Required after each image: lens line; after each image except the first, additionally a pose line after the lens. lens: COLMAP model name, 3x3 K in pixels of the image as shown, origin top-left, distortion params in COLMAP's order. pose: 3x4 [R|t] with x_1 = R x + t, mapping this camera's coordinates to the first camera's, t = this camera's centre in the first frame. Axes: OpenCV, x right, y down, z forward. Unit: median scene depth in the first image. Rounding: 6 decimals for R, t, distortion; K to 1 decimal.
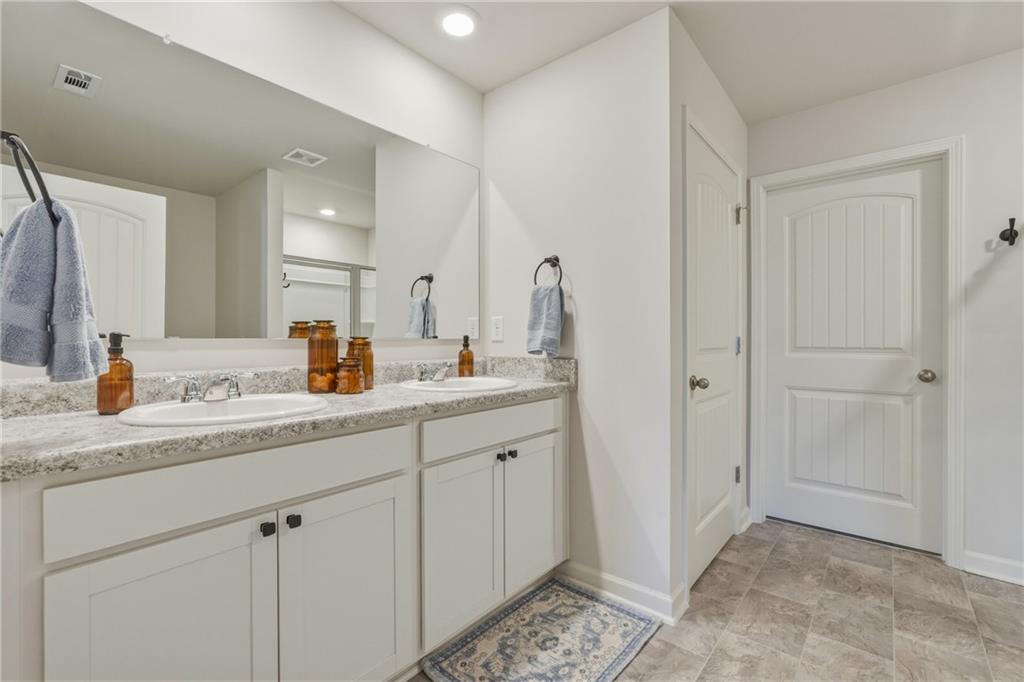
lens RADIAL K [[458.8, 0, 513.7], [0, 458.8, 342.5], [0, 0, 1]] dist [-0.011766, 0.008716]
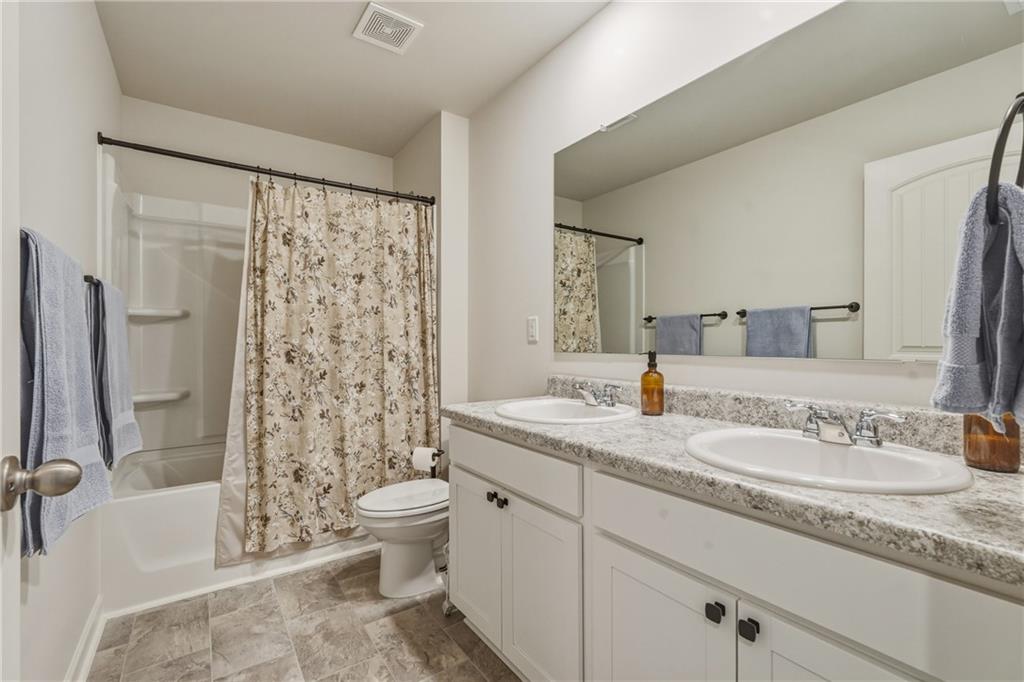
lens RADIAL K [[458.8, 0, 513.7], [0, 458.8, 342.5], [0, 0, 1]] dist [-0.011766, 0.008716]
pose [[-0.276734, 0.001718, -0.960945, 0.570757], [-0.002995, 0.999992, 0.002650, -0.056485], [0.960942, 0.003611, -0.276726, 1.198271]]
